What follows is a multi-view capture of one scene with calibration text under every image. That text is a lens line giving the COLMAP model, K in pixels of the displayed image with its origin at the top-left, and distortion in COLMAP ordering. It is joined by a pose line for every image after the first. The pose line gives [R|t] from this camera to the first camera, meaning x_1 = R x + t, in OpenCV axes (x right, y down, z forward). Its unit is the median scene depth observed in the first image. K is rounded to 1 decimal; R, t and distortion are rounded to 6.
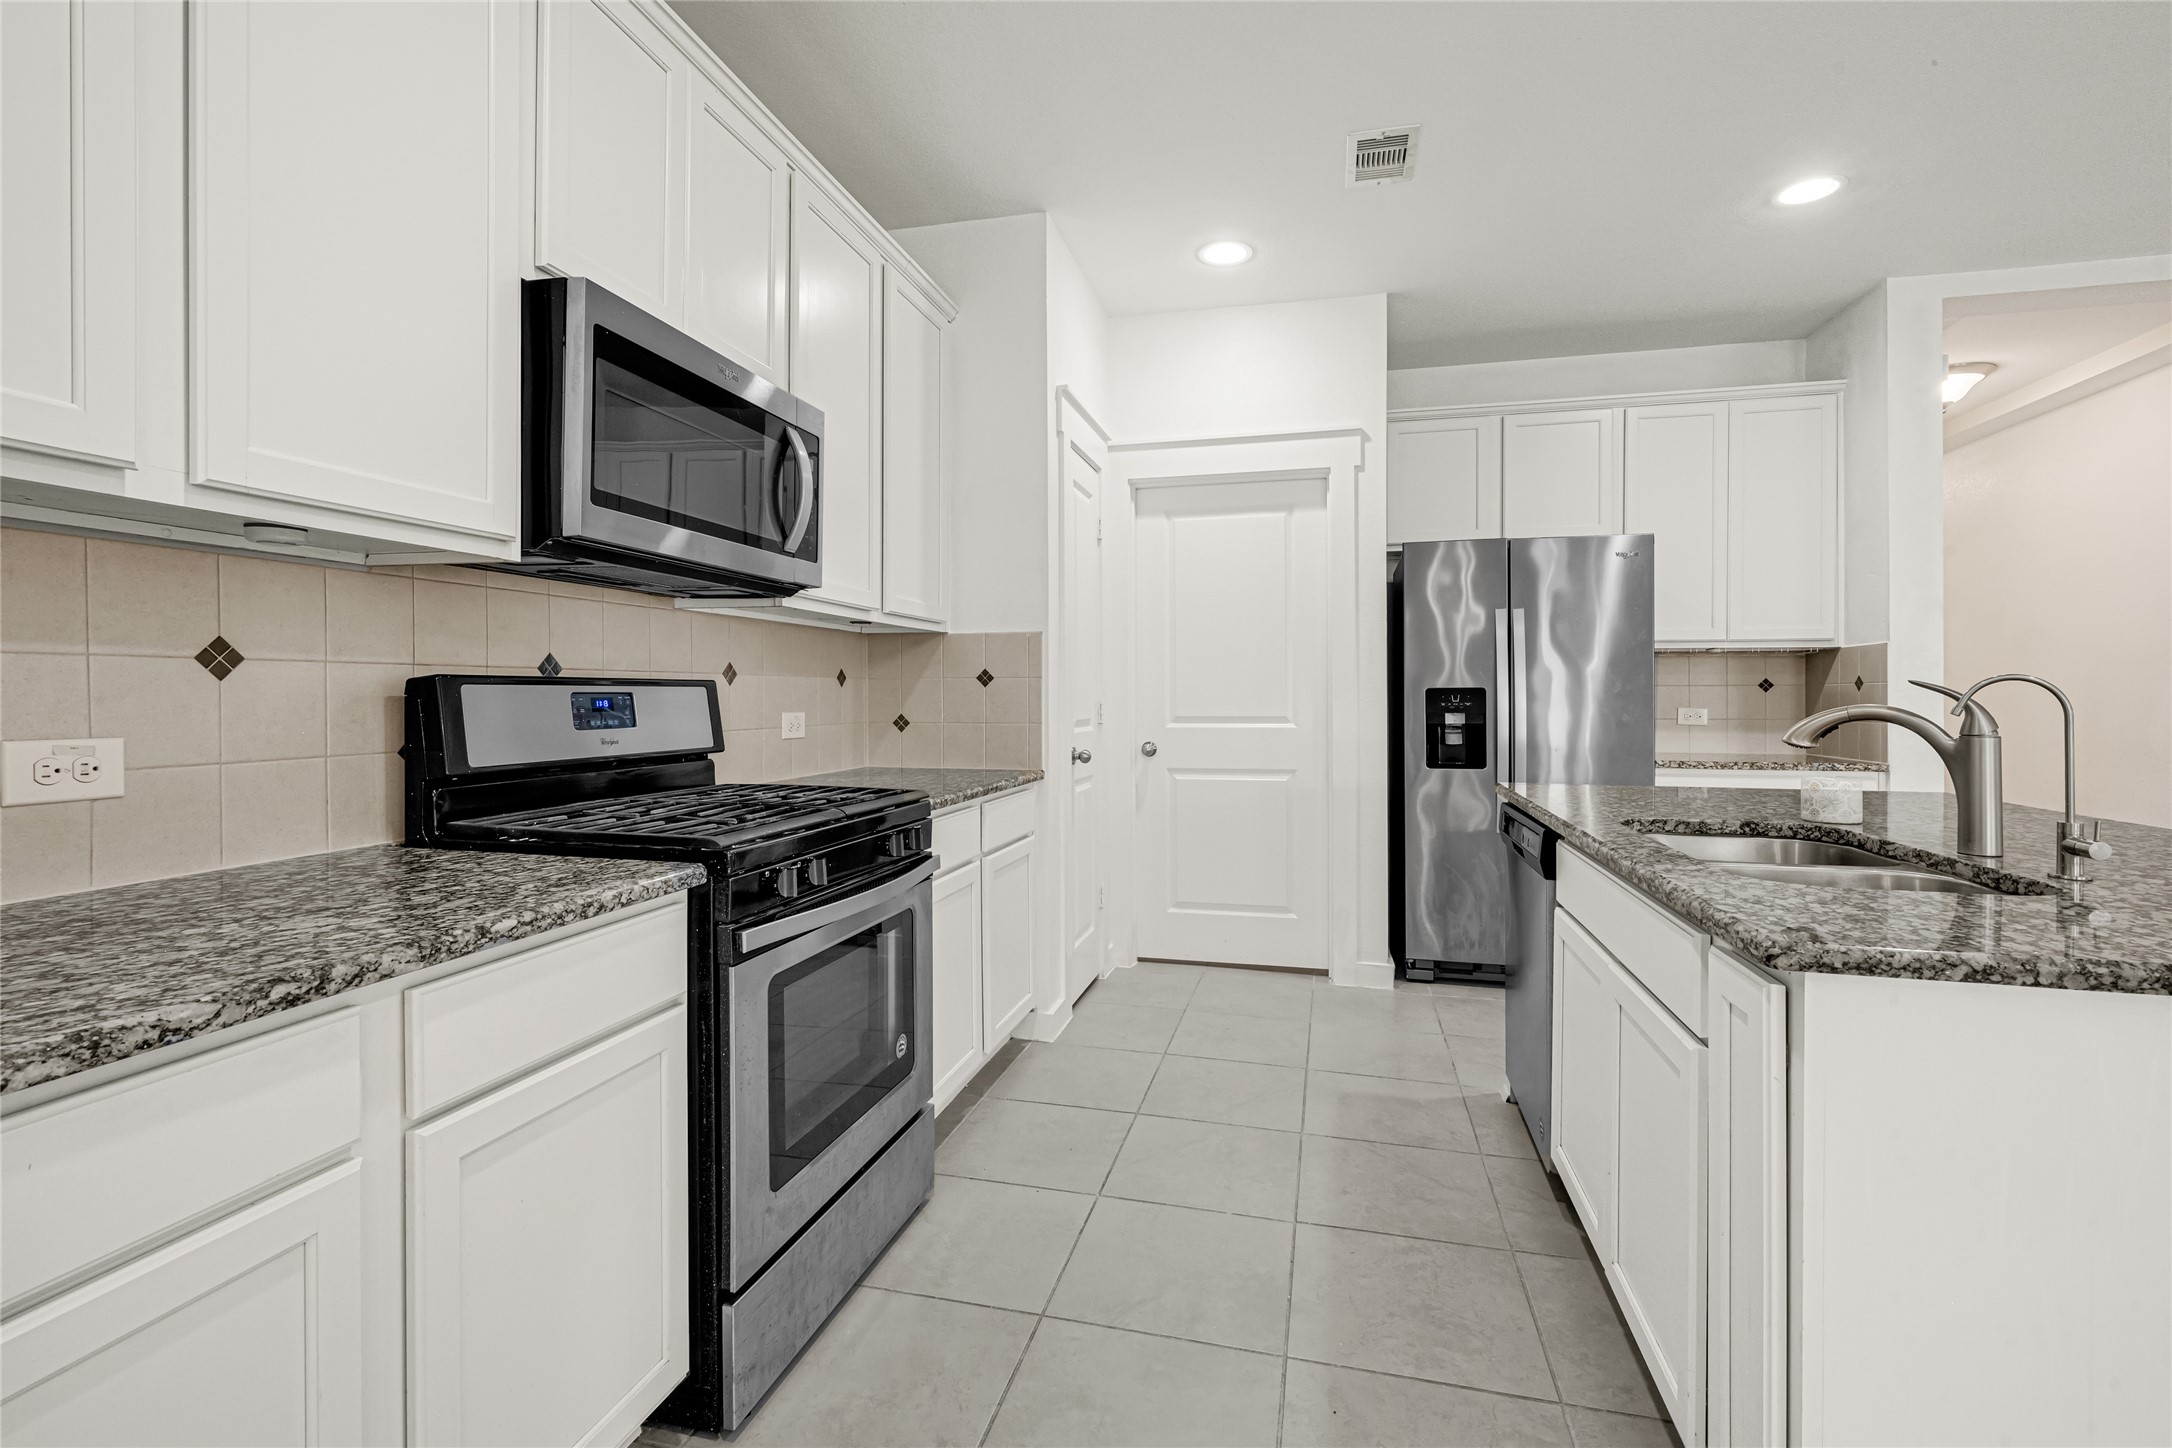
lens RADIAL K [[965.7, 0, 1089.3], [0, 965.7, 703.6], [0, 0, 1]] dist [-0.001673, -0.000422]
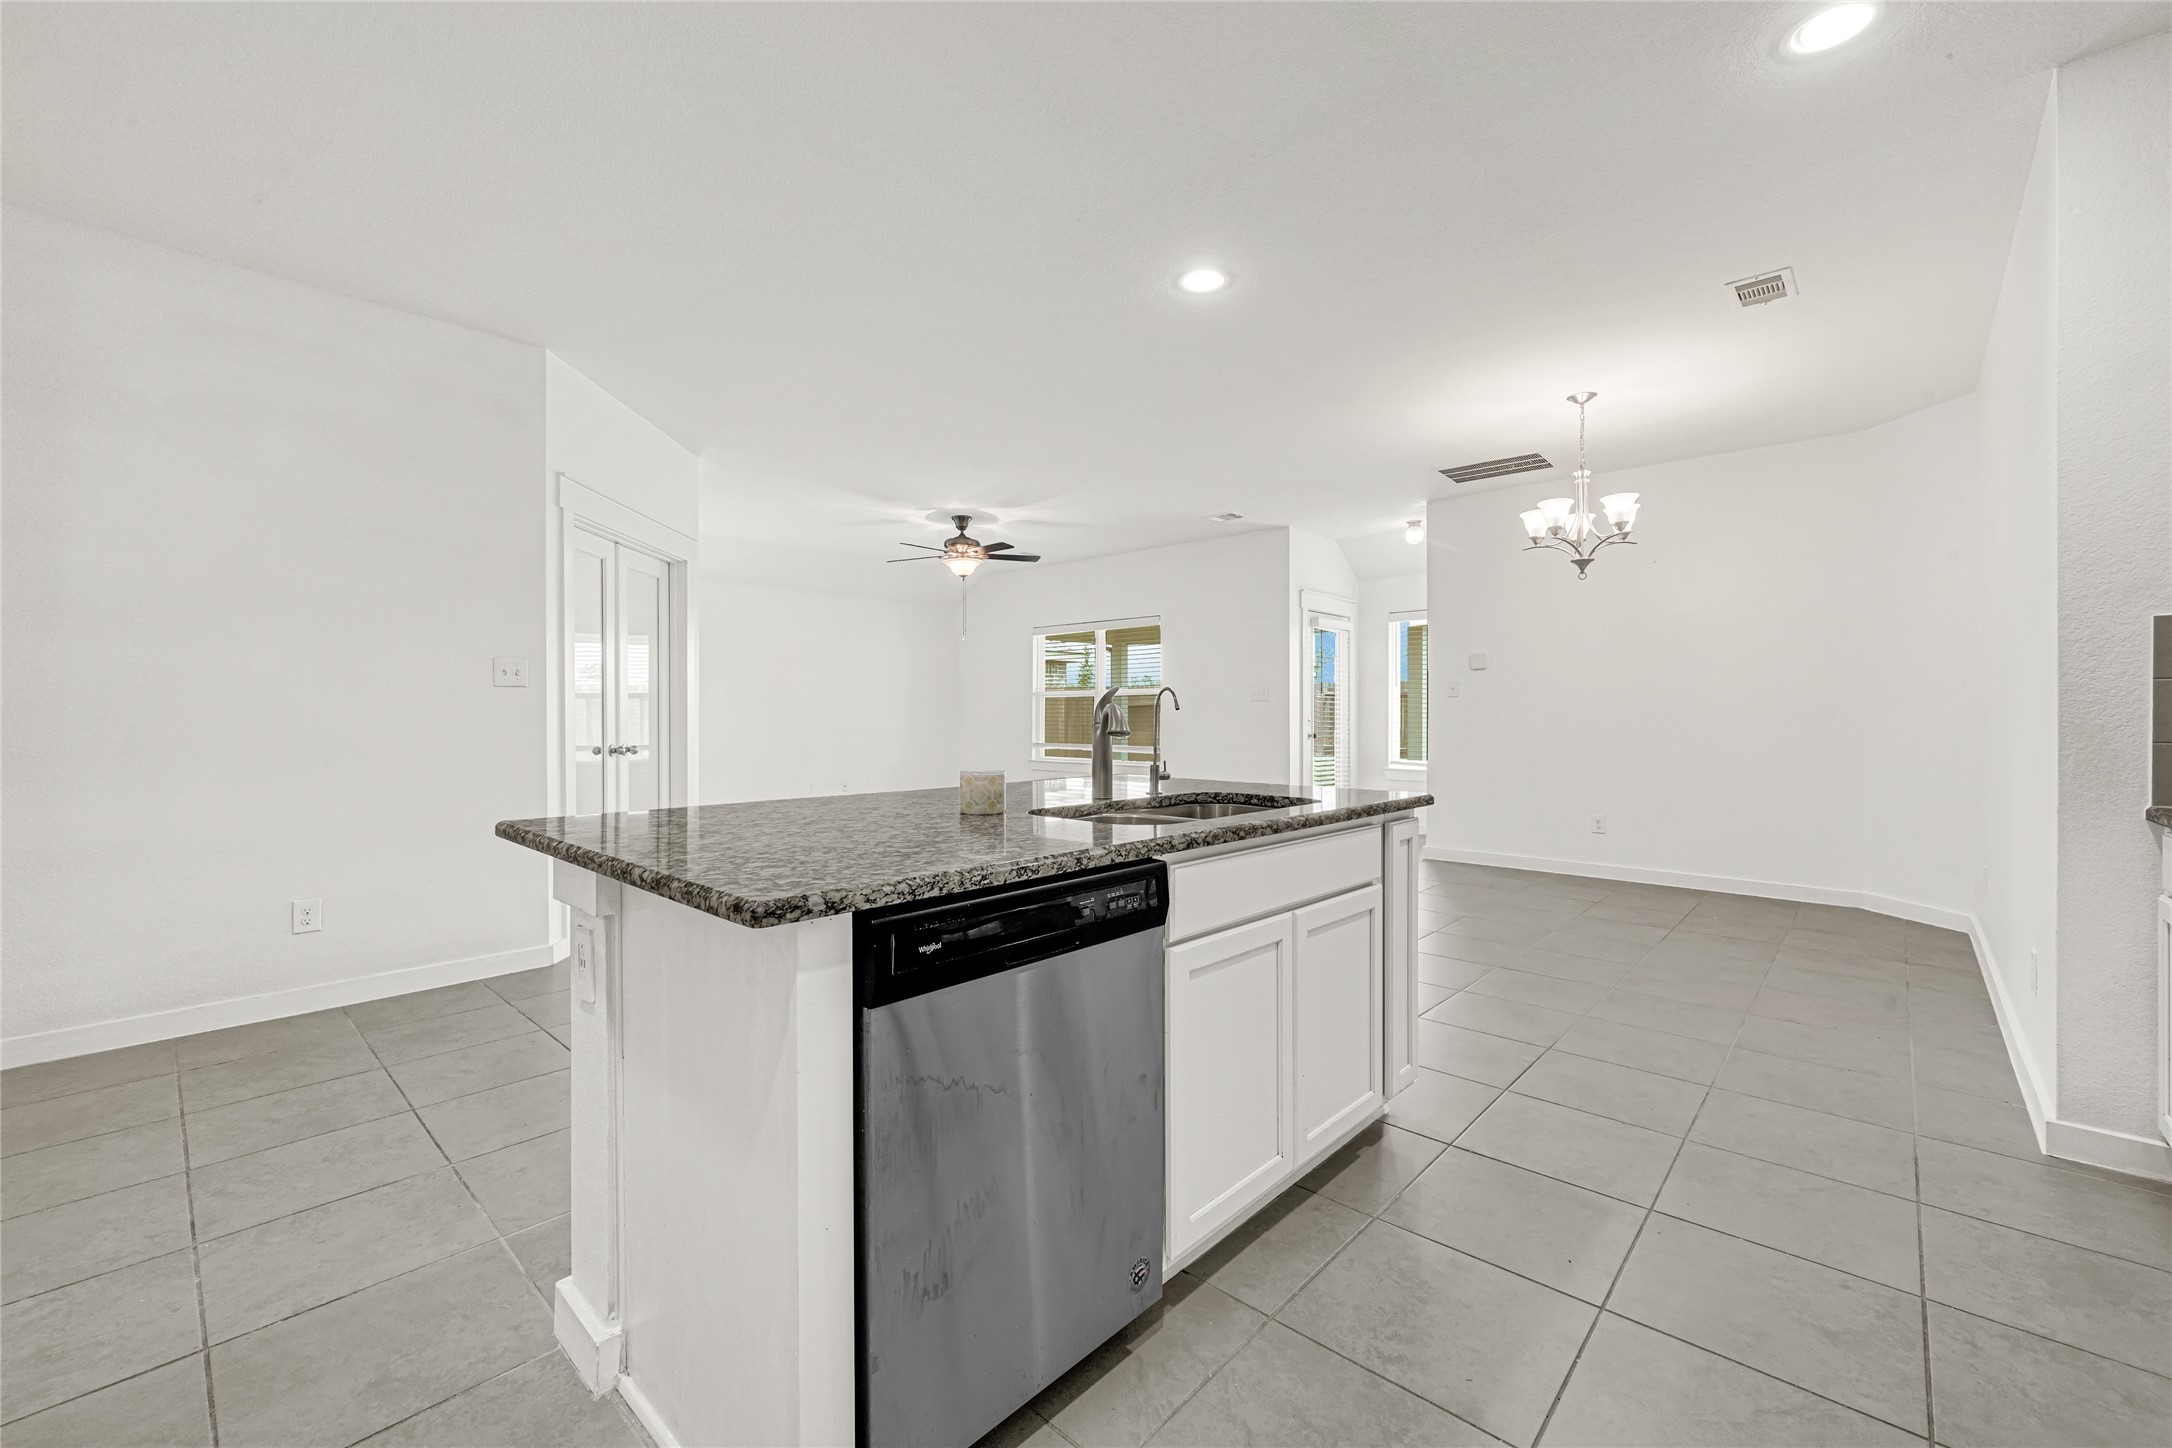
lens RADIAL K [[880.3, 0, 1088.1], [0, 880.3, 711.9], [0, 0, 1]] dist [-0.001351, 0.001045]
pose [[-0.879751, -0.000781, 0.475434, 0.147520], [0.001868, 0.999985, 0.005099, 0.004072], [-0.475431, 0.005373, -0.879737, 1.300859]]
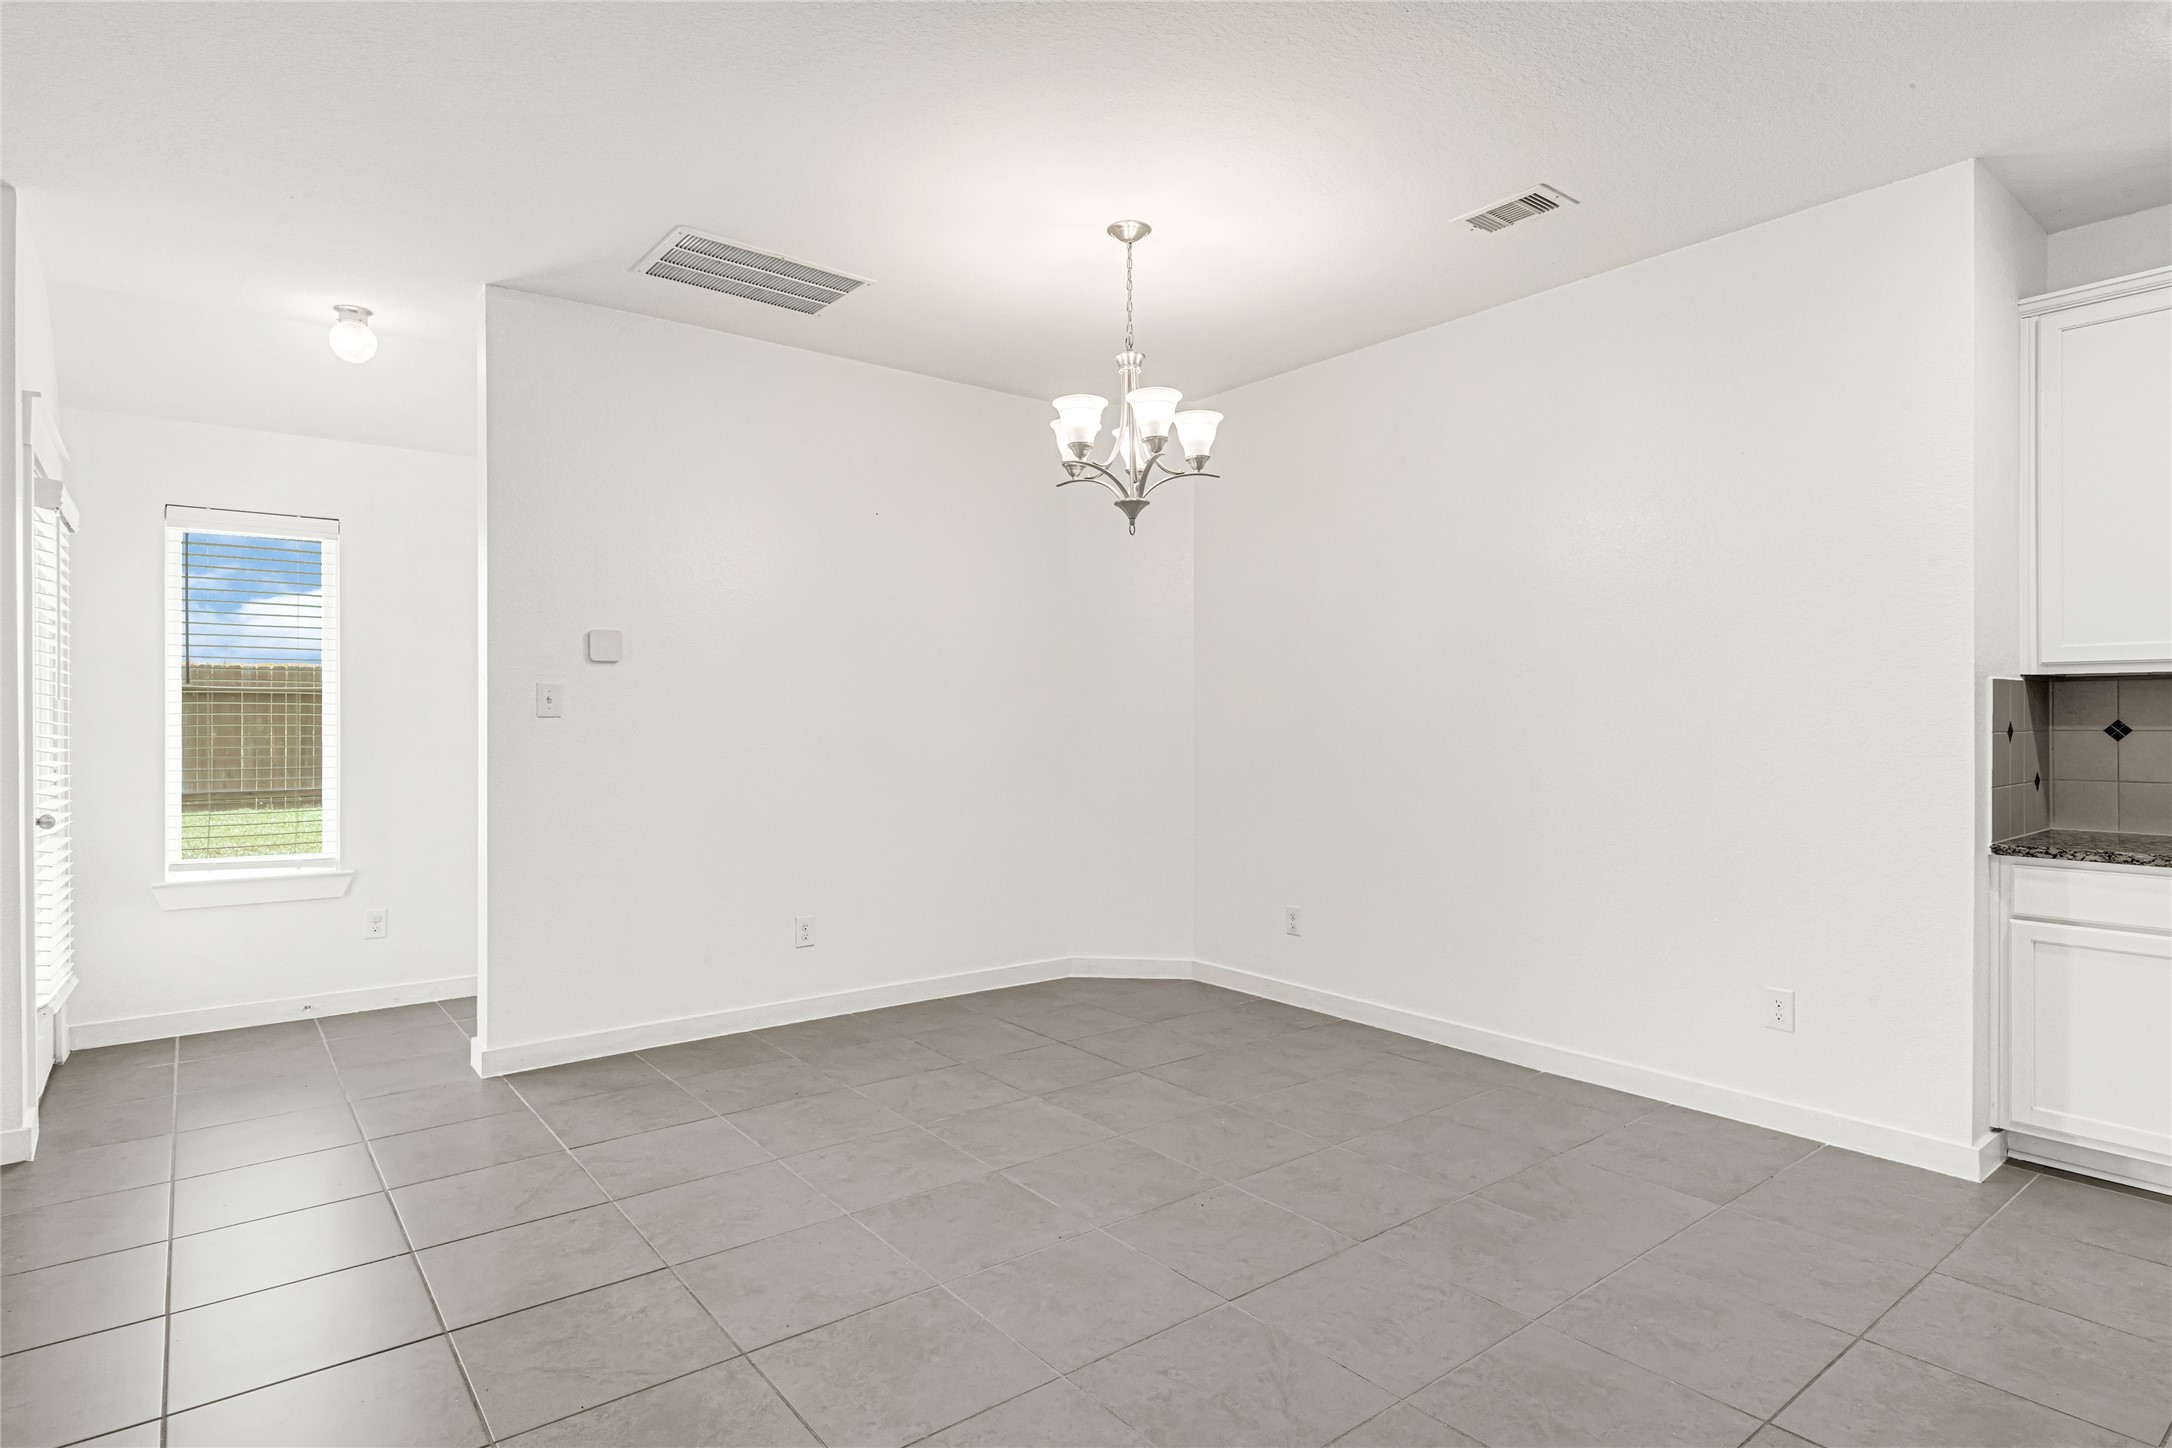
lens RADIAL K [[1146.8, 0, 1092.1], [0, 1146.8, 714.2], [0, 0, 1]] dist [-0.005056, 0.000832]
pose [[-0.608955, -0.003651, -0.793197, 1.162748], [-0.006748, 0.999977, 0.000577, -0.032301], [0.793176, 0.005704, -0.608965, 0.164643]]
